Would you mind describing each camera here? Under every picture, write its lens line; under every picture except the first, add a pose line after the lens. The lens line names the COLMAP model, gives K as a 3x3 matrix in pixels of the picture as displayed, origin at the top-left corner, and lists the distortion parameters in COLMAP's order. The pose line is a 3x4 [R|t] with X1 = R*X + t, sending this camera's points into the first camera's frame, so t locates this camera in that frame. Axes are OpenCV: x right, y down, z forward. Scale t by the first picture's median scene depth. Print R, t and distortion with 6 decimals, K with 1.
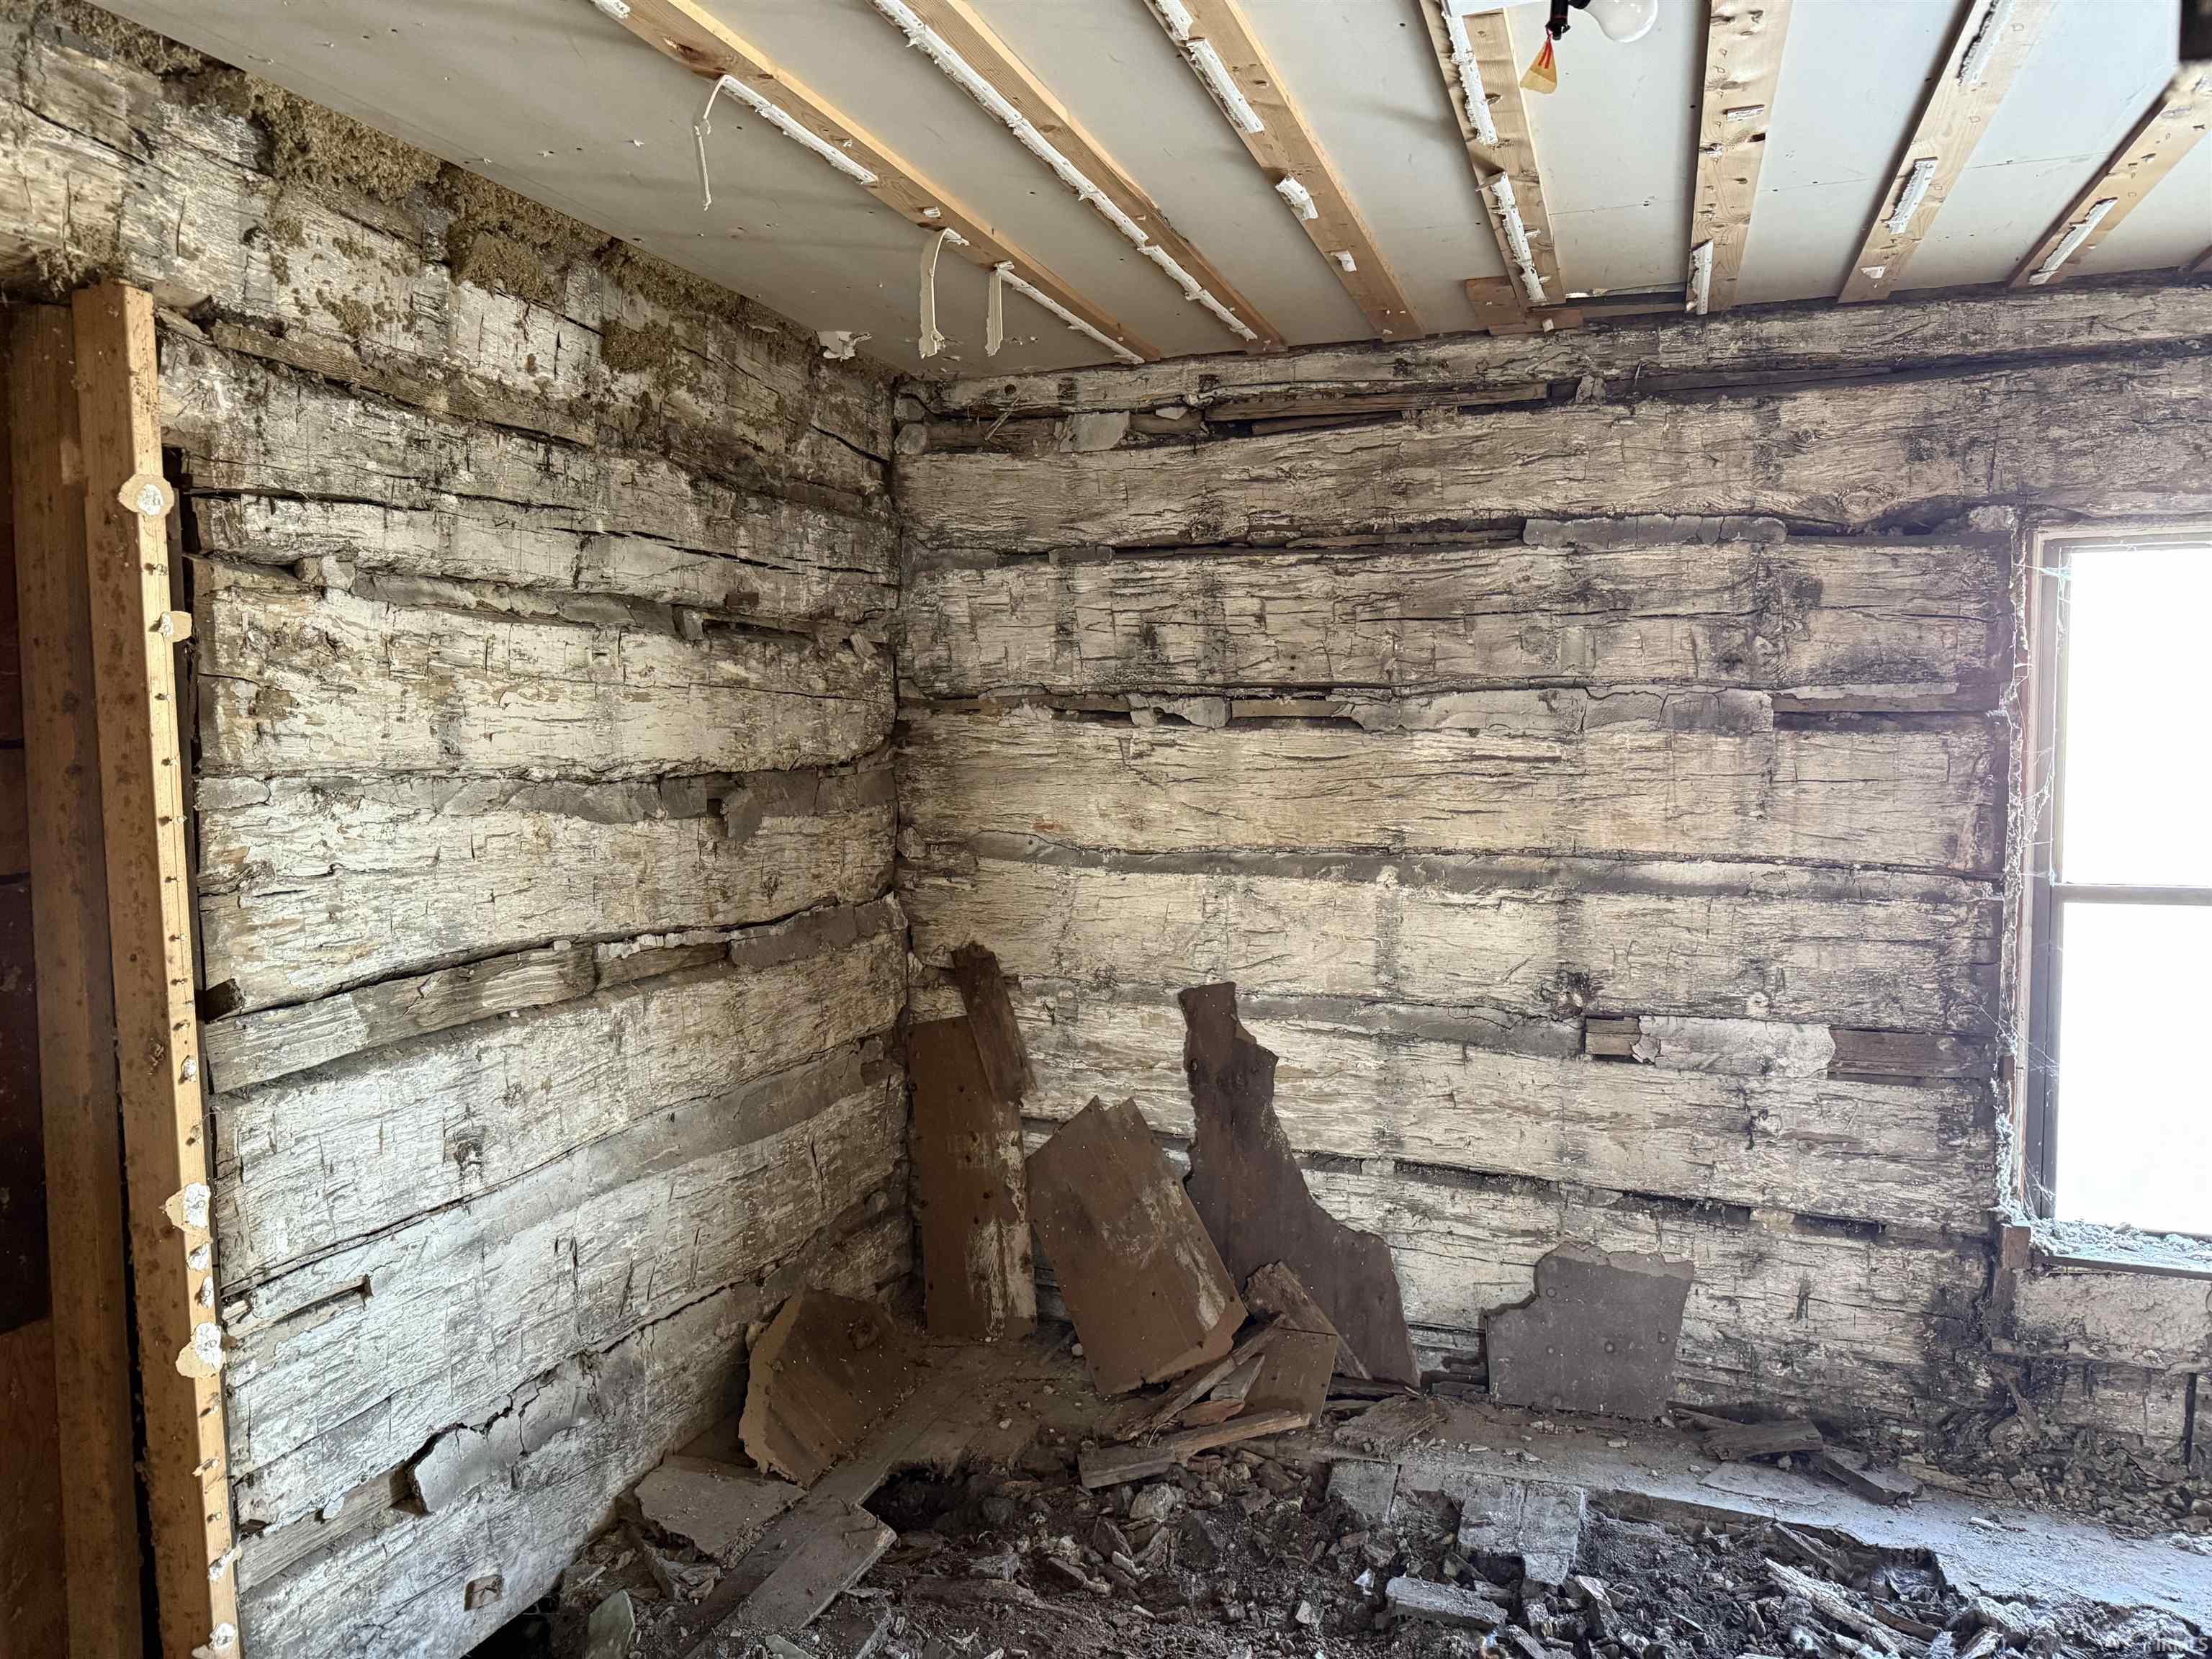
lens RADIAL K [[1543.6, 0, 1114.9], [0, 1543.6, 821.5], [0, 0, 1]] dist [0.051220, -0.071542]
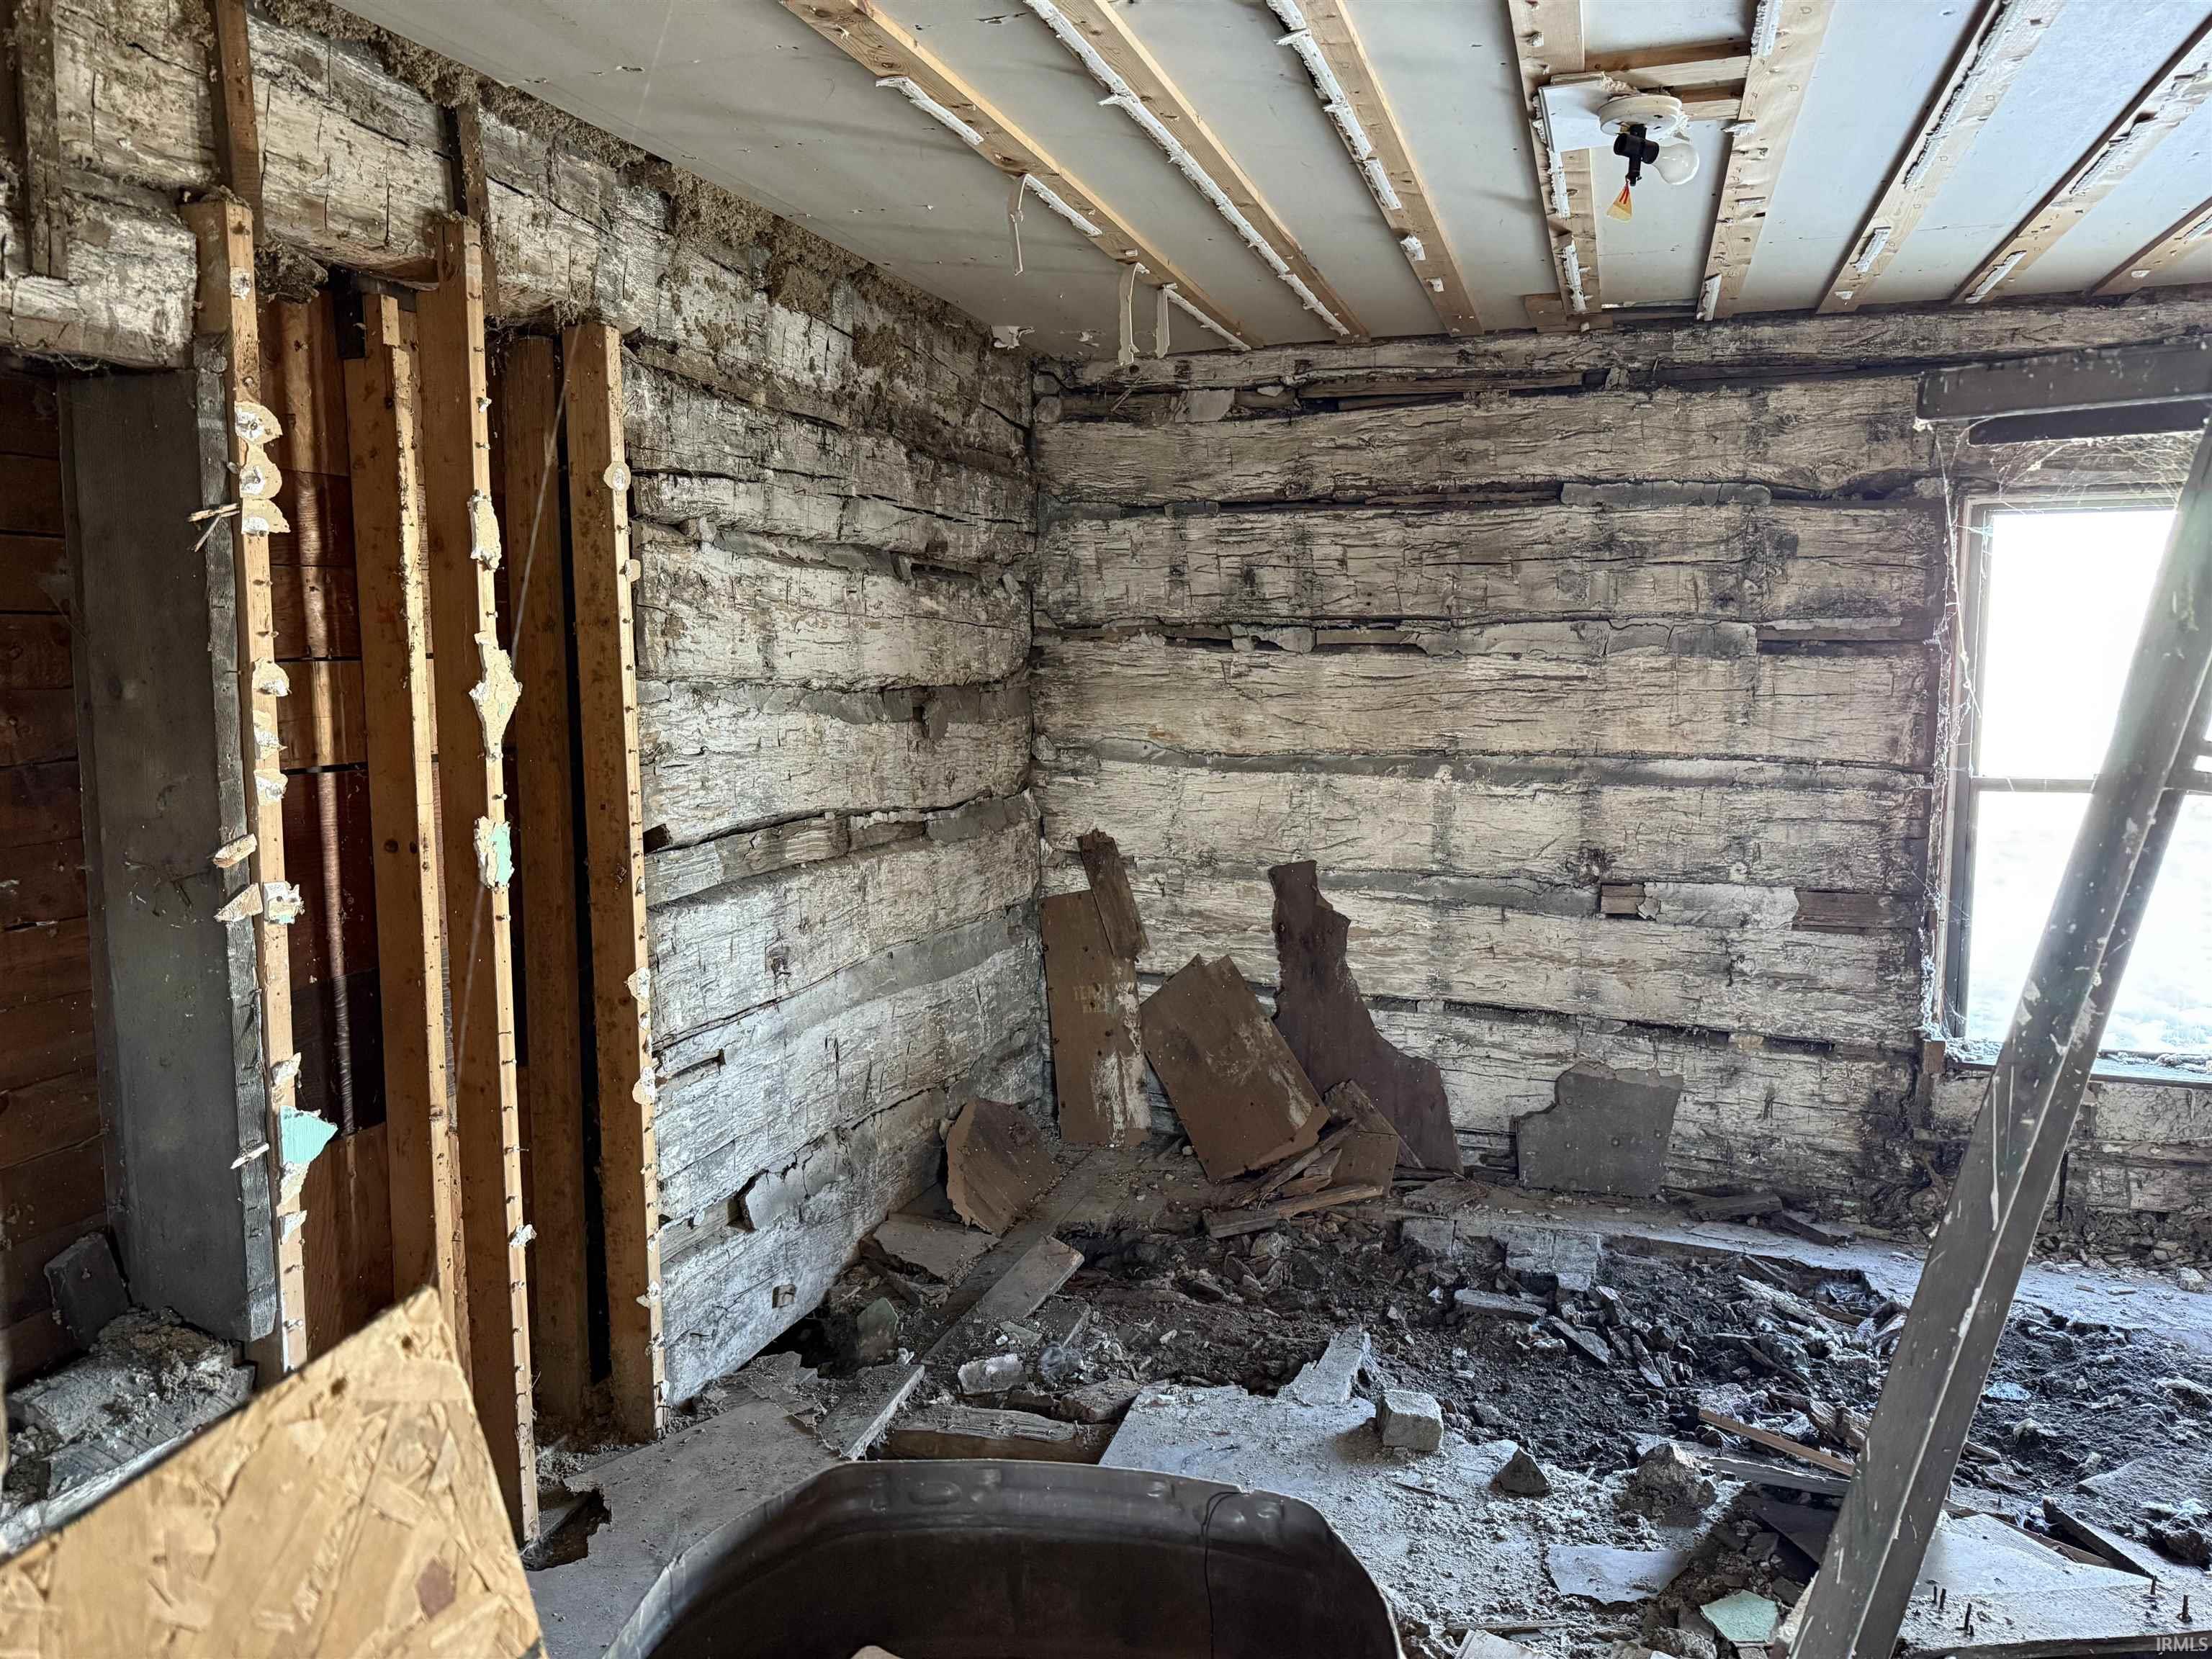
lens RADIAL K [[1543.6, 0, 1112.8], [0, 1543.6, 834.0], [0, 0, 1]] dist [0.051220, -0.071542]
pose [[0.999871, 0.002689, 0.015846, -0.125617], [-0.003486, 0.998720, 0.050466, 0.026349], [-0.015690, -0.050514, 0.998600, -0.274720]]
